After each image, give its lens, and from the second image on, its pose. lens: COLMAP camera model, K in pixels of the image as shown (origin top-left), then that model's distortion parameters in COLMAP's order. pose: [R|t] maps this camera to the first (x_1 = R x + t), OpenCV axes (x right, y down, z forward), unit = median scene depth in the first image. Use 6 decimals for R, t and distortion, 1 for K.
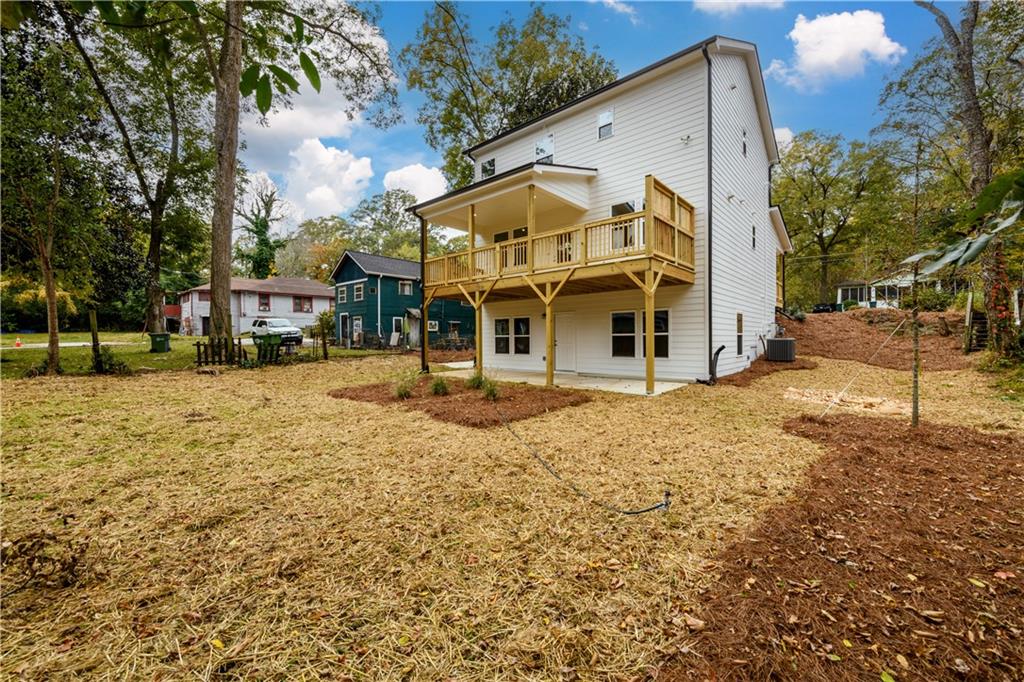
lens RADIAL K [[402.9, 0, 506.7], [0, 402.9, 339.9], [0, 0, 1]] dist [0.001148, 0.000003]
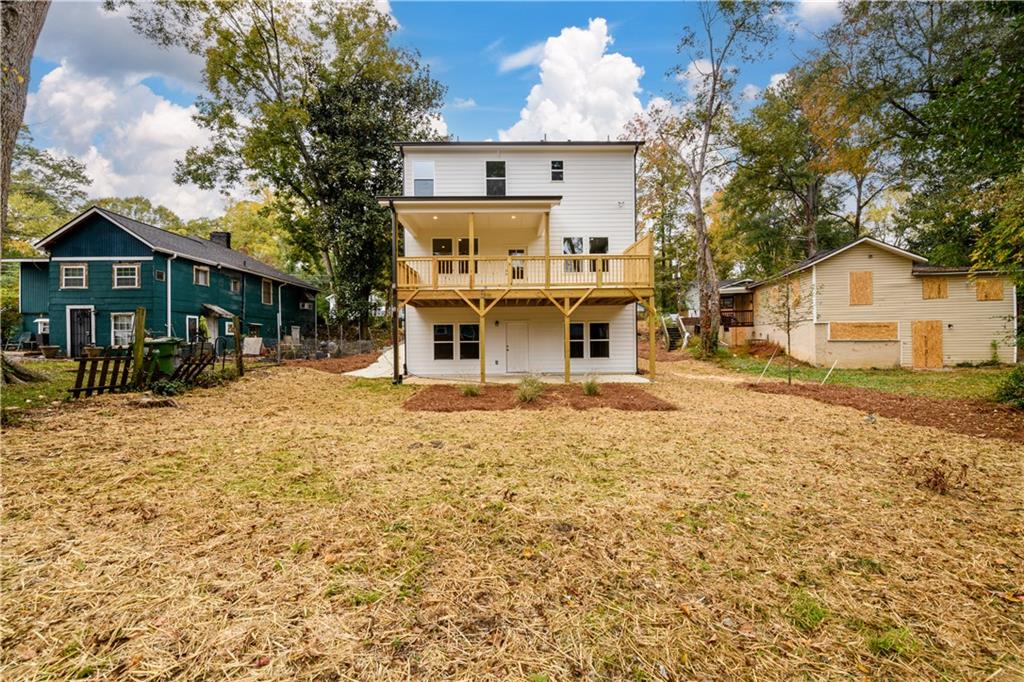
lens RADIAL K [[402.3, 0, 512.0], [0, 402.3, 341.0], [0, 0, 1]] dist [-0.000678, -0.000140]
pose [[0.740370, -0.001818, 0.672197, -0.575171], [0.007515, 0.999956, -0.005572, -0.005267], [-0.672157, 0.009177, 0.740352, 0.153293]]
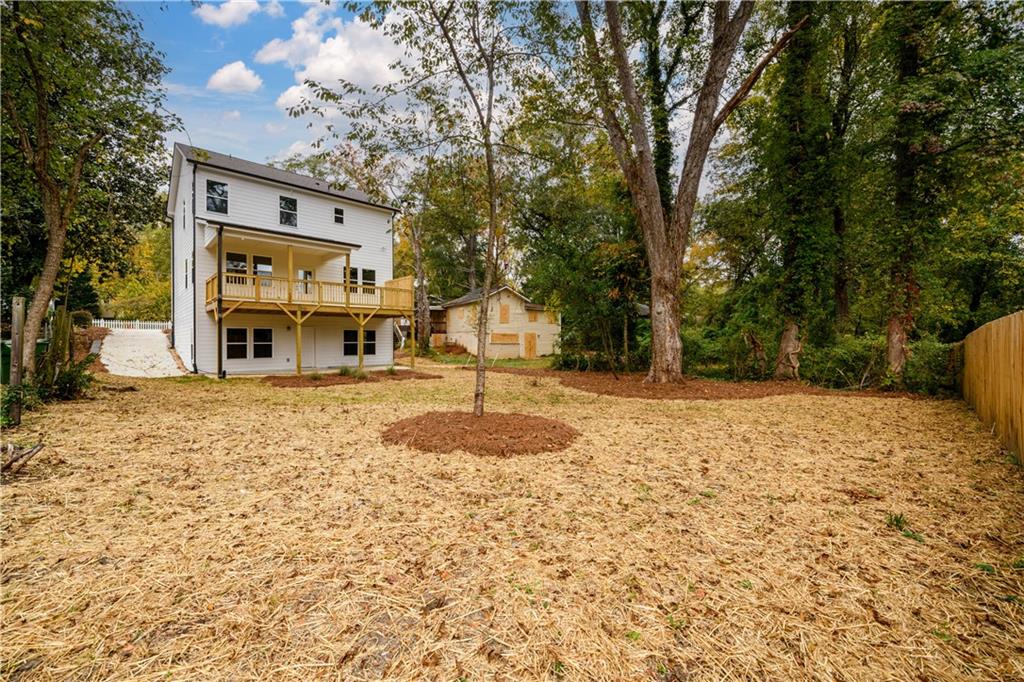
lens RADIAL K [[402.9, 0, 506.7], [0, 402.9, 339.9], [0, 0, 1]] dist [0.001148, 0.000003]
pose [[0.086015, 0.009423, 0.996249, -1.120076], [0.008802, 0.999909, -0.010218, -0.001319], [-0.996255, 0.009648, 0.085925, 0.145436]]
